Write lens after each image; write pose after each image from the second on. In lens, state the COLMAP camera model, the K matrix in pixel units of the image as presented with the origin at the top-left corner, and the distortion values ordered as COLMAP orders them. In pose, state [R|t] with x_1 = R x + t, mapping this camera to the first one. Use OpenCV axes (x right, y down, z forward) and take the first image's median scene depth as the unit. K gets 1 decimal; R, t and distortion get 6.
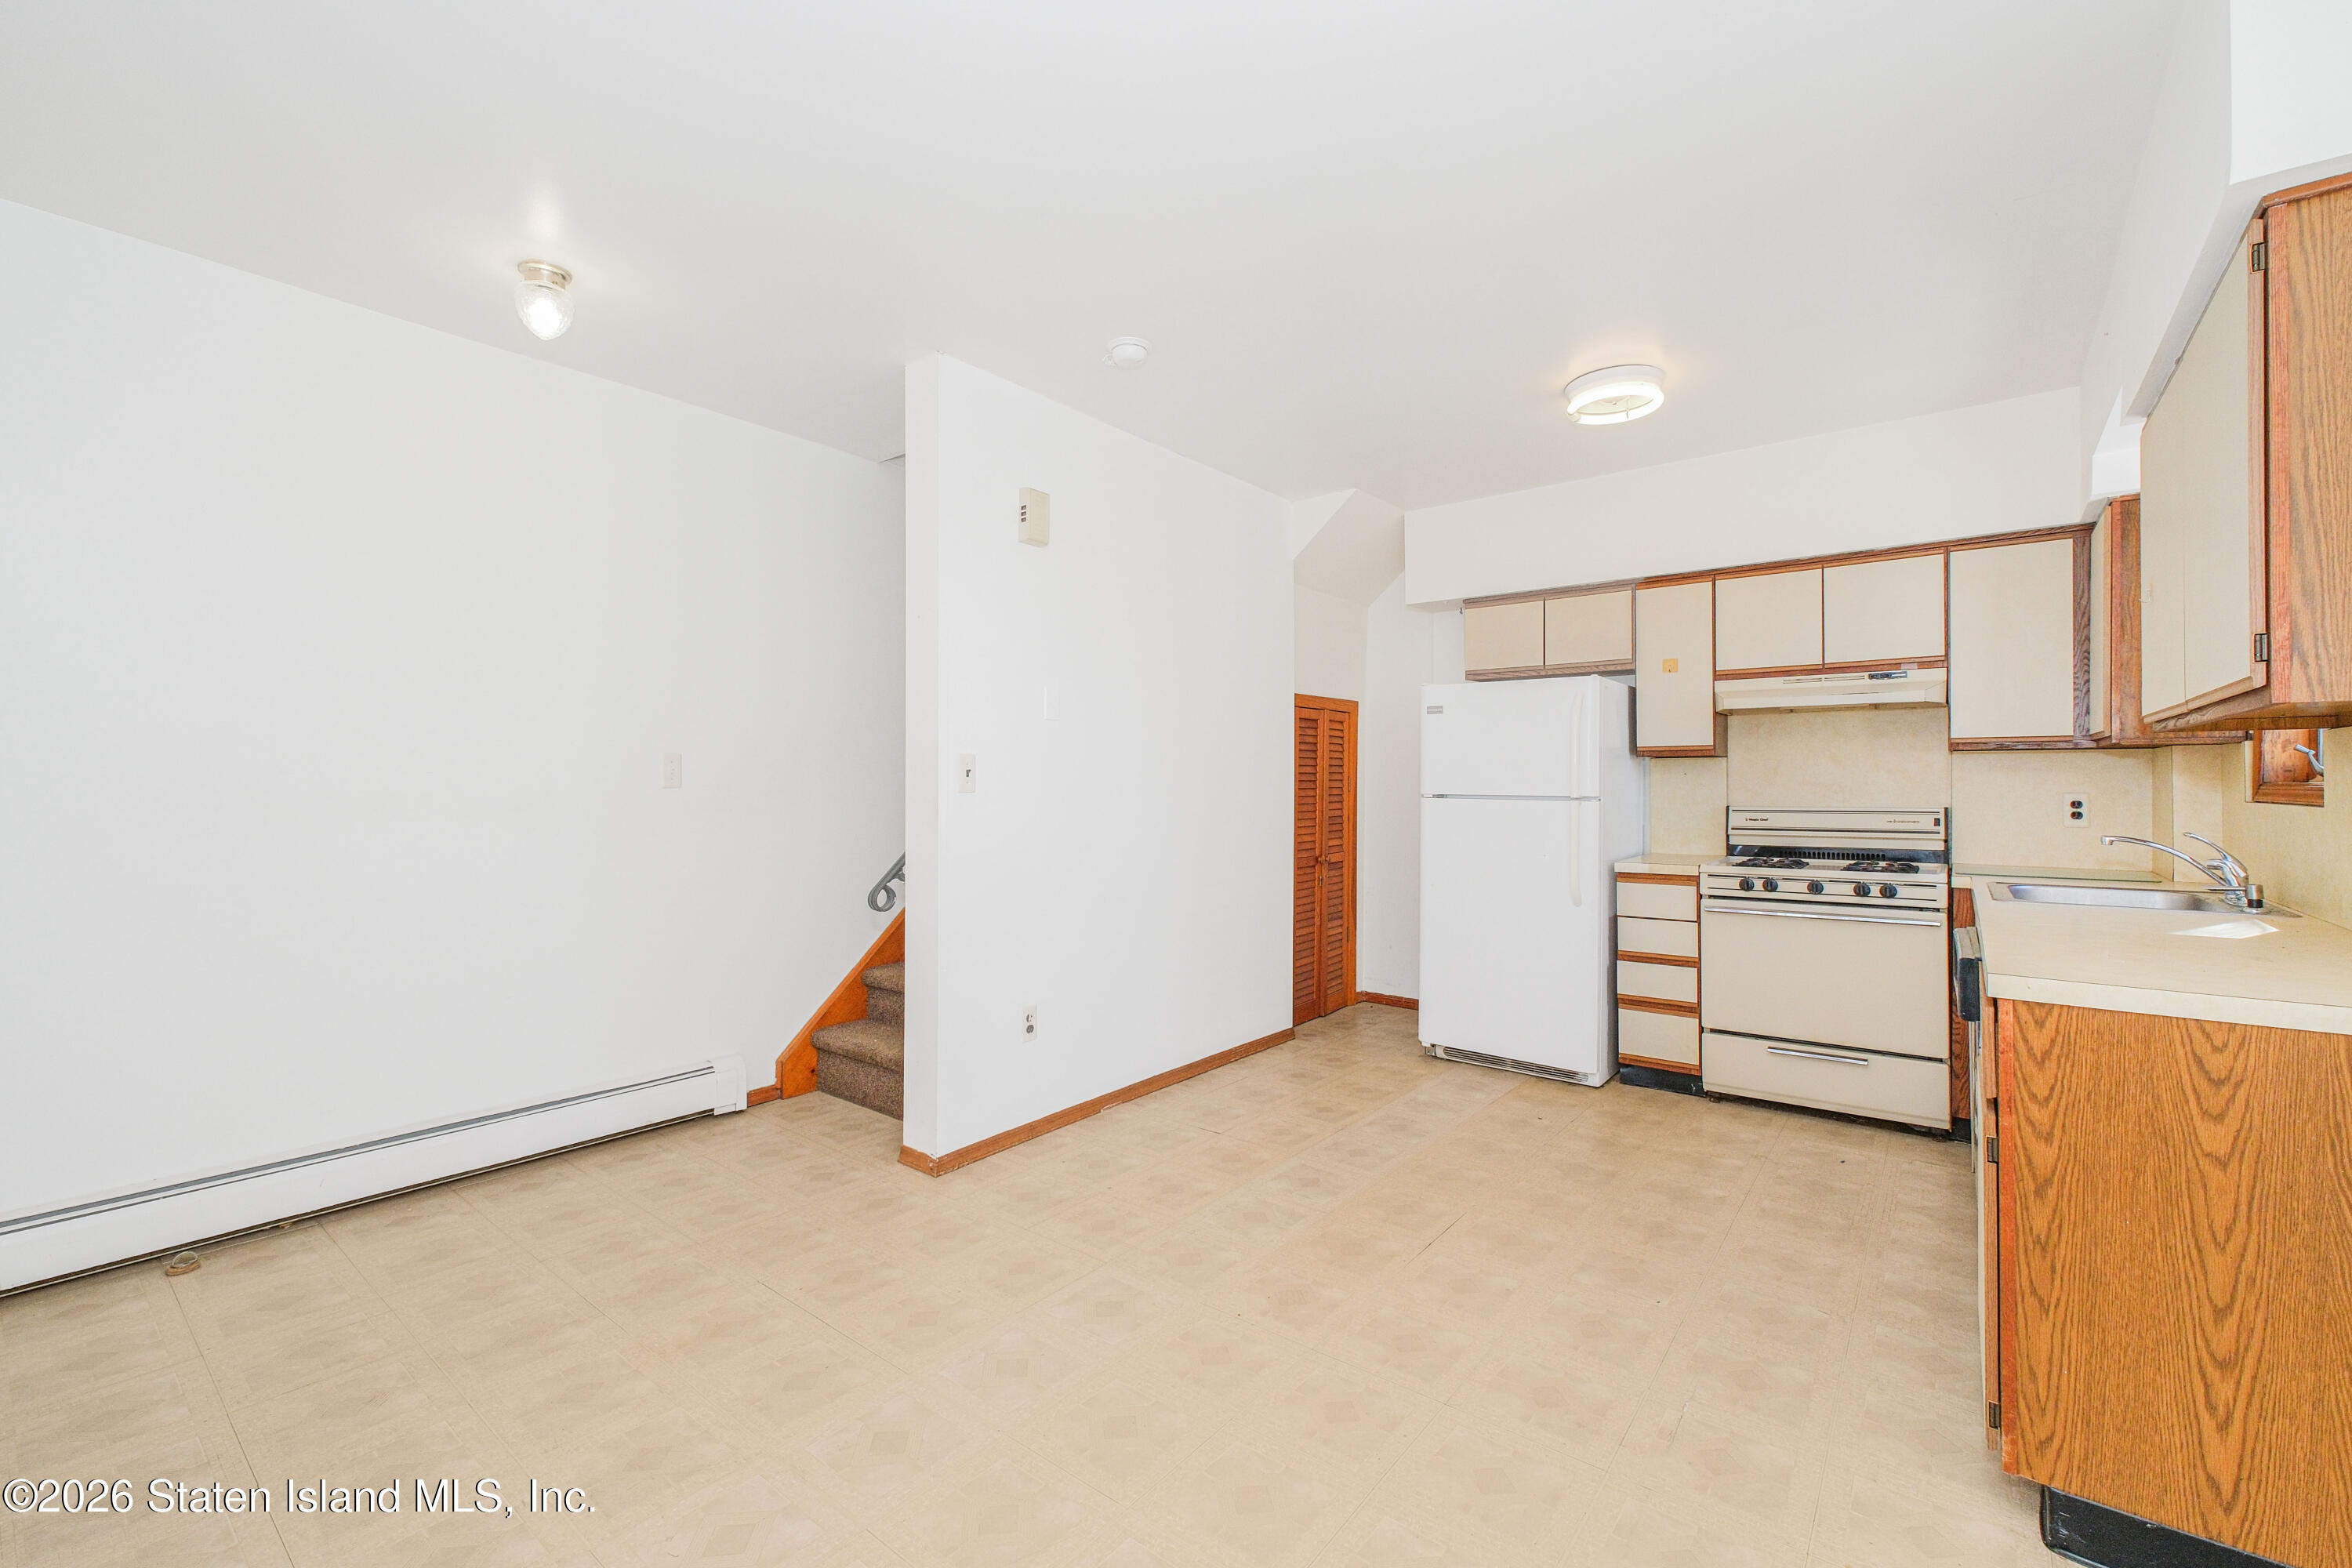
lens RADIAL K [[978.5, 0, 1184.5], [0, 978.5, 775.5], [0, 0, 1]] dist [-0.000809, -0.000123]
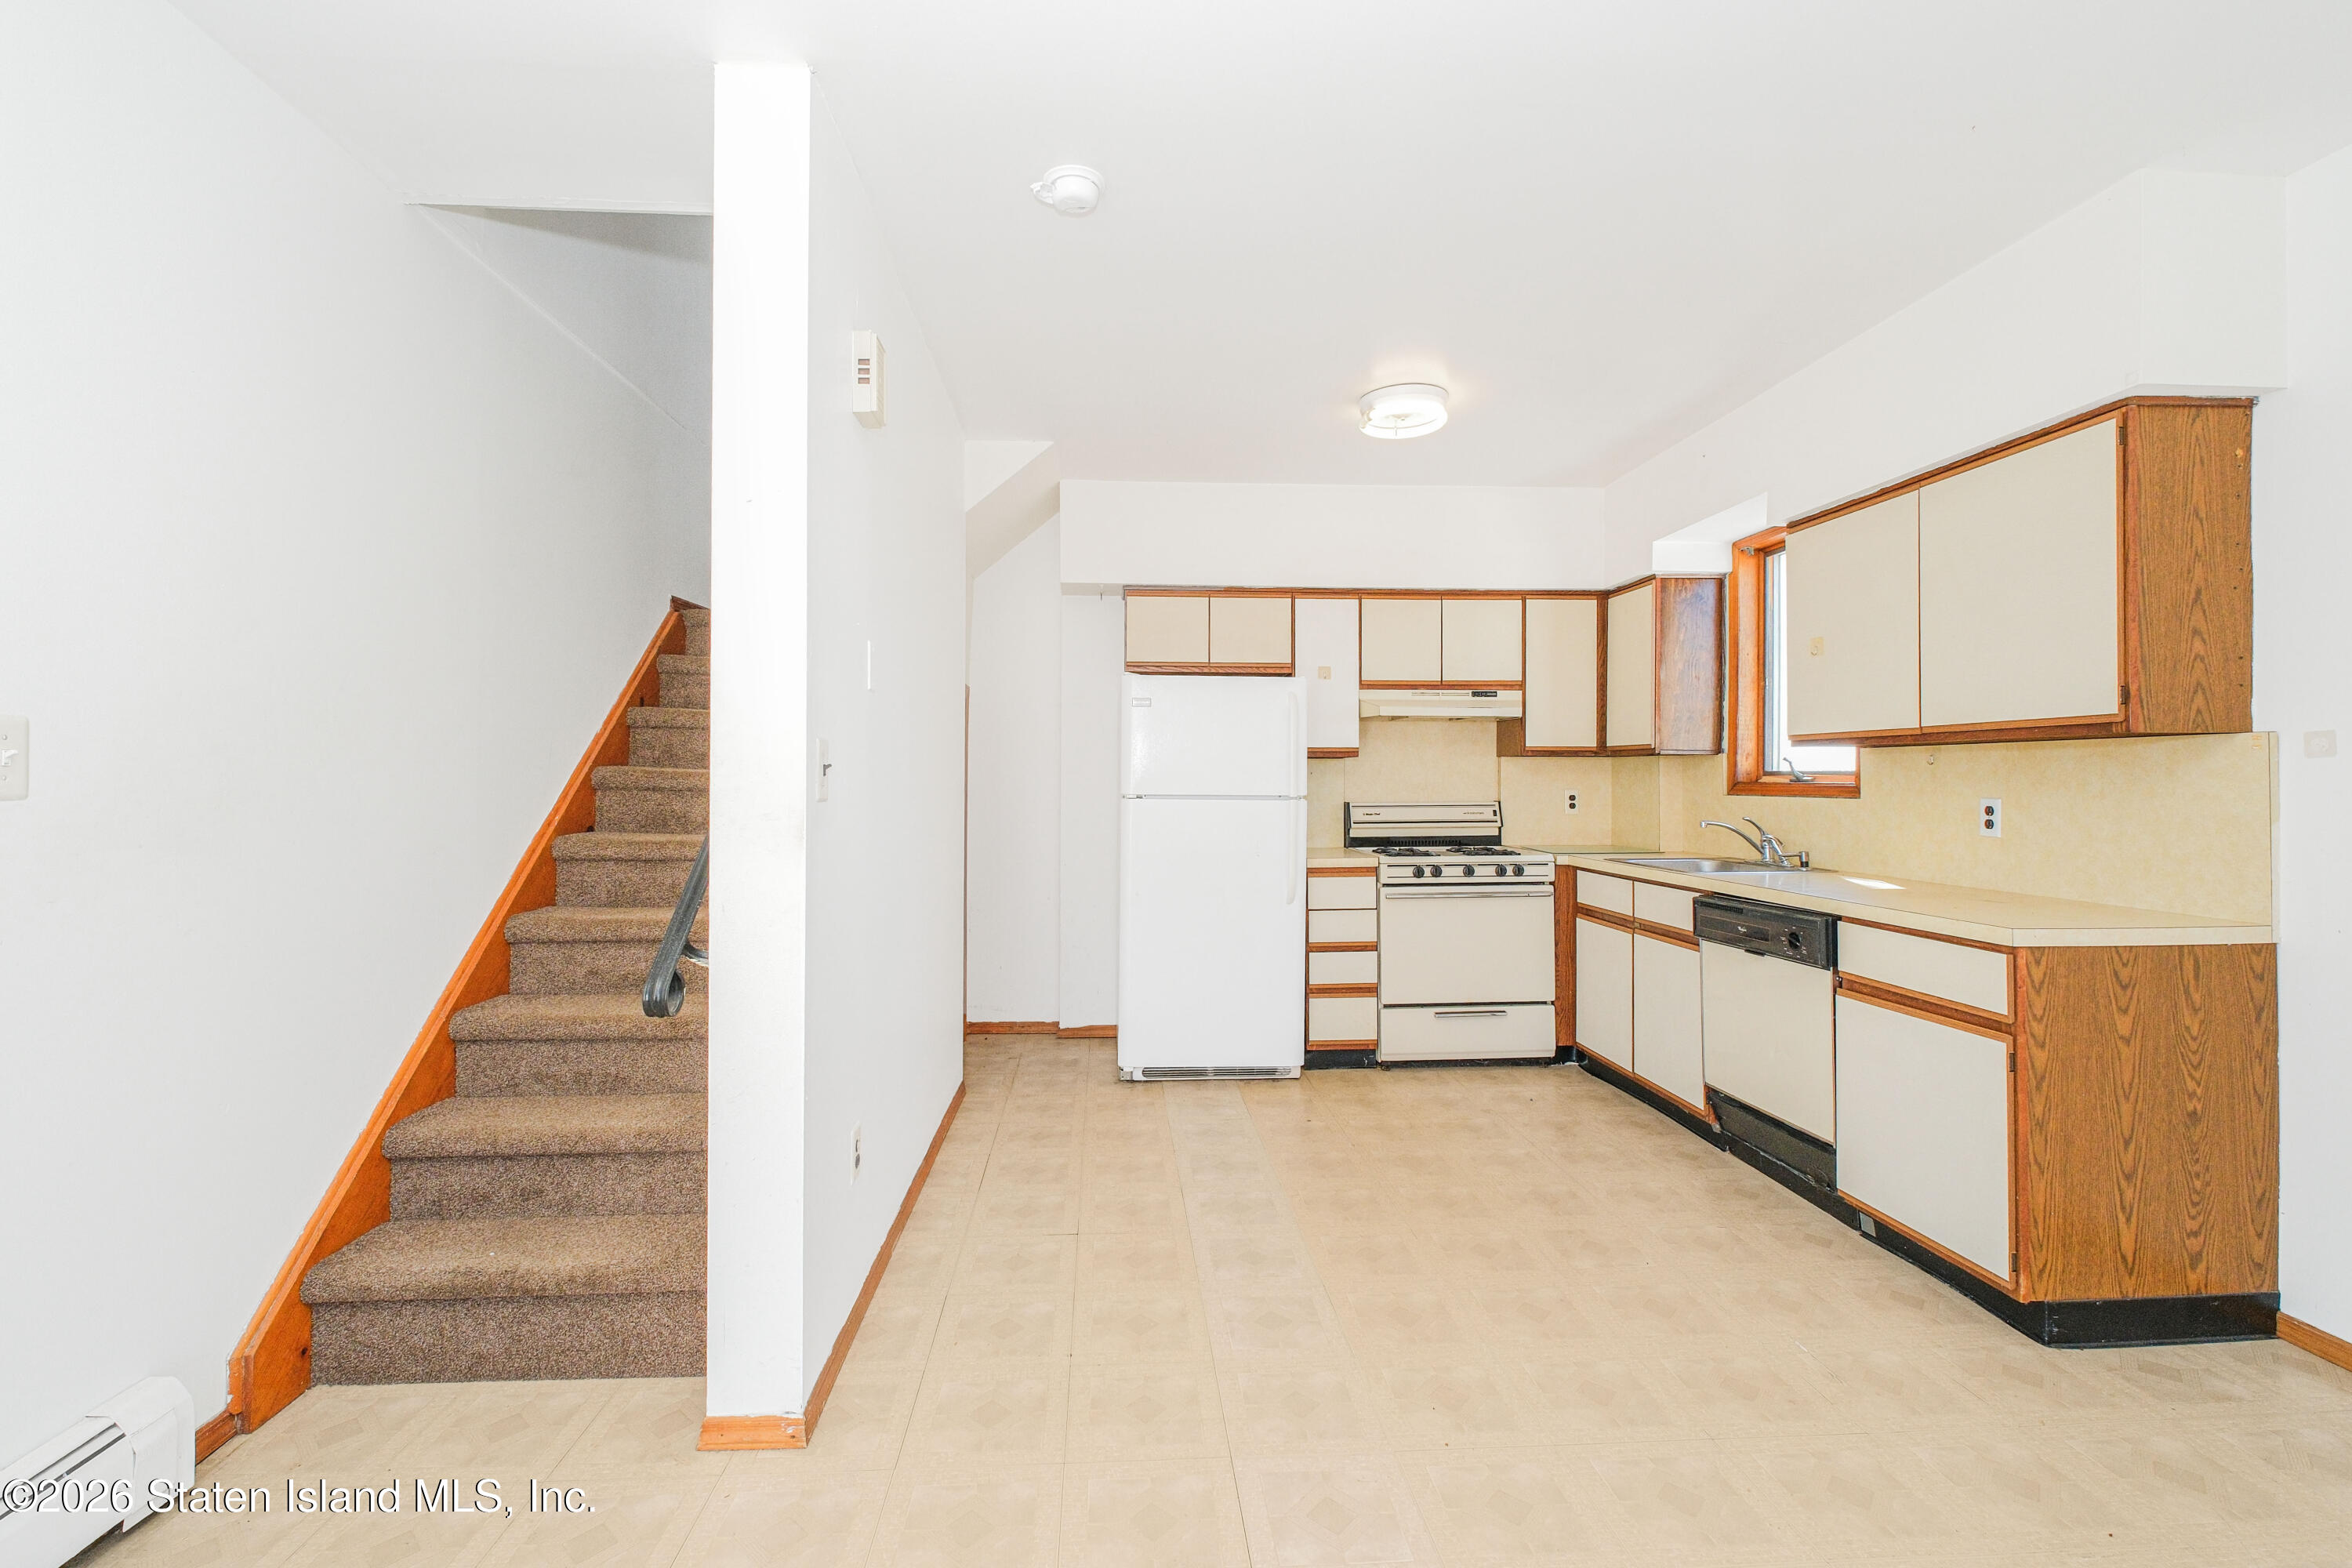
lens RADIAL K [[1001.9, 0, 1184.1], [0, 1001.9, 771.7], [0, 0, 1]] dist [-0.001153, -0.000925]
pose [[0.747152, 0.005325, 0.664632, -0.381465], [-0.005422, 0.999983, -0.001916, -0.000691], [-0.664631, -0.002172, 0.747169, 0.306090]]
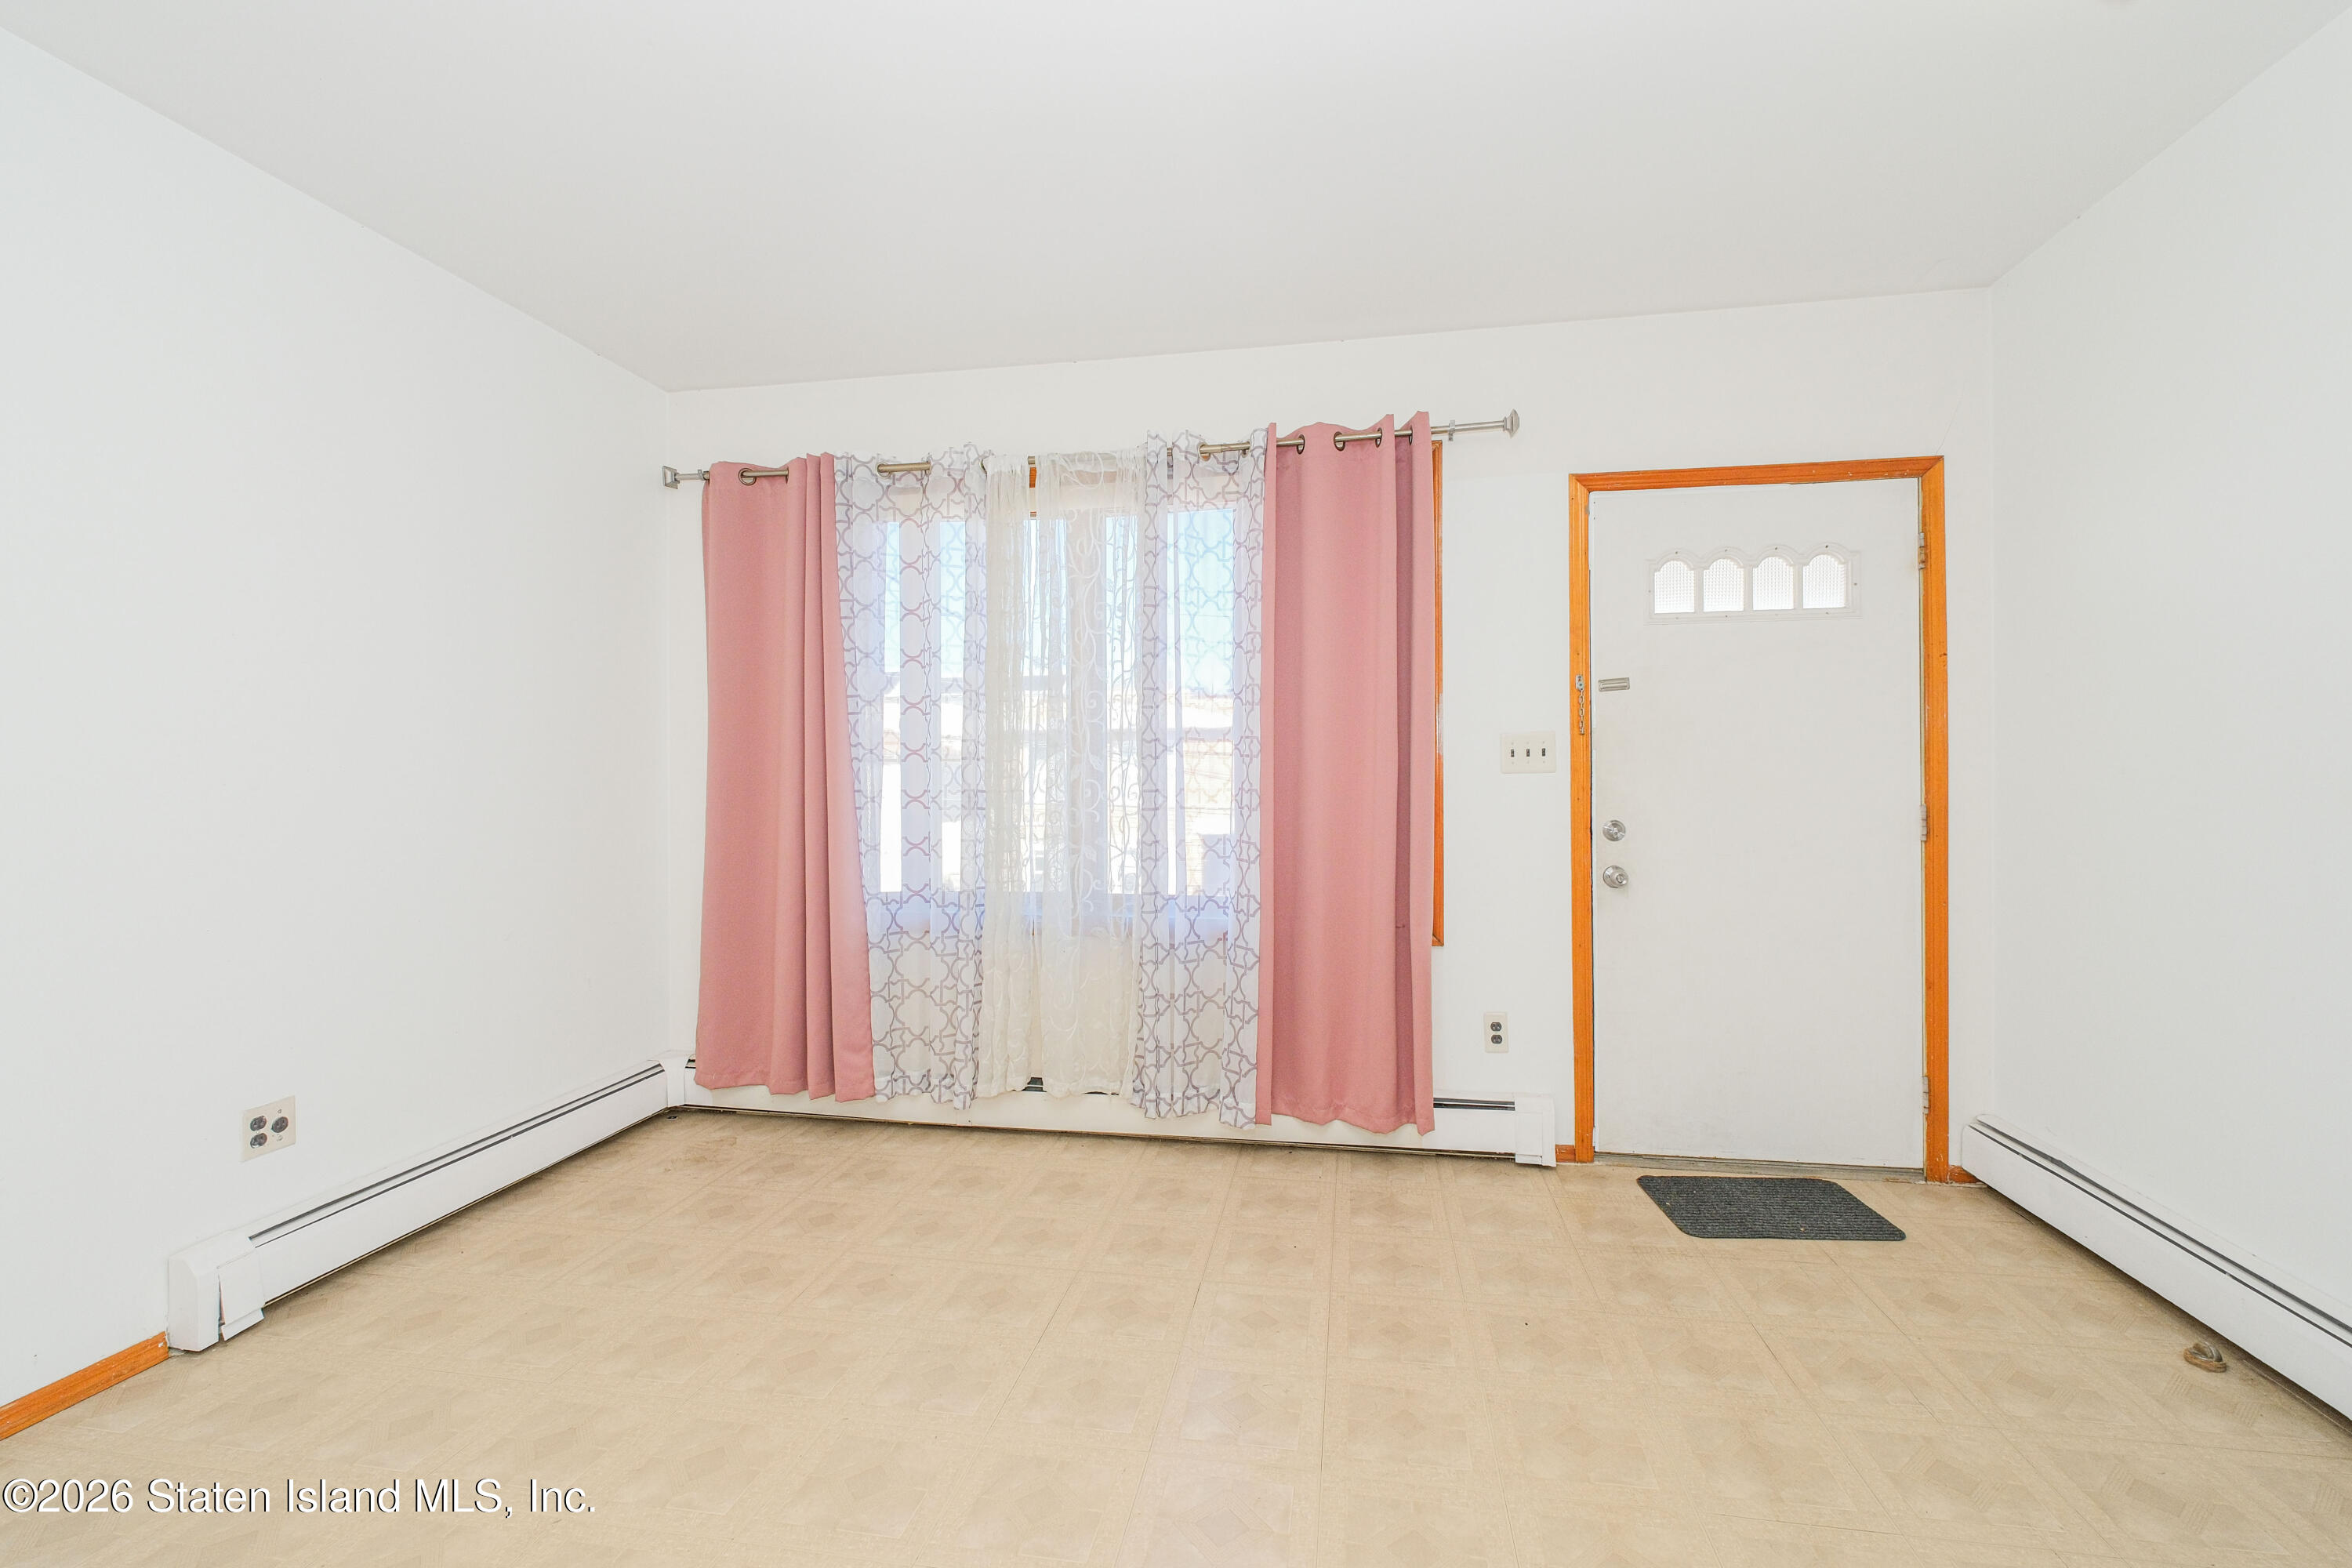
lens RADIAL K [[1001.9, 0, 1184.1], [0, 1001.9, 771.7], [0, 0, 1]] dist [-0.001153, -0.000925]
pose [[-0.877249, 0.002546, -0.480029, 0.069166], [0.006836, 0.999951, -0.007189, 0.010984], [0.479987, -0.009588, -0.877223, 0.823086]]
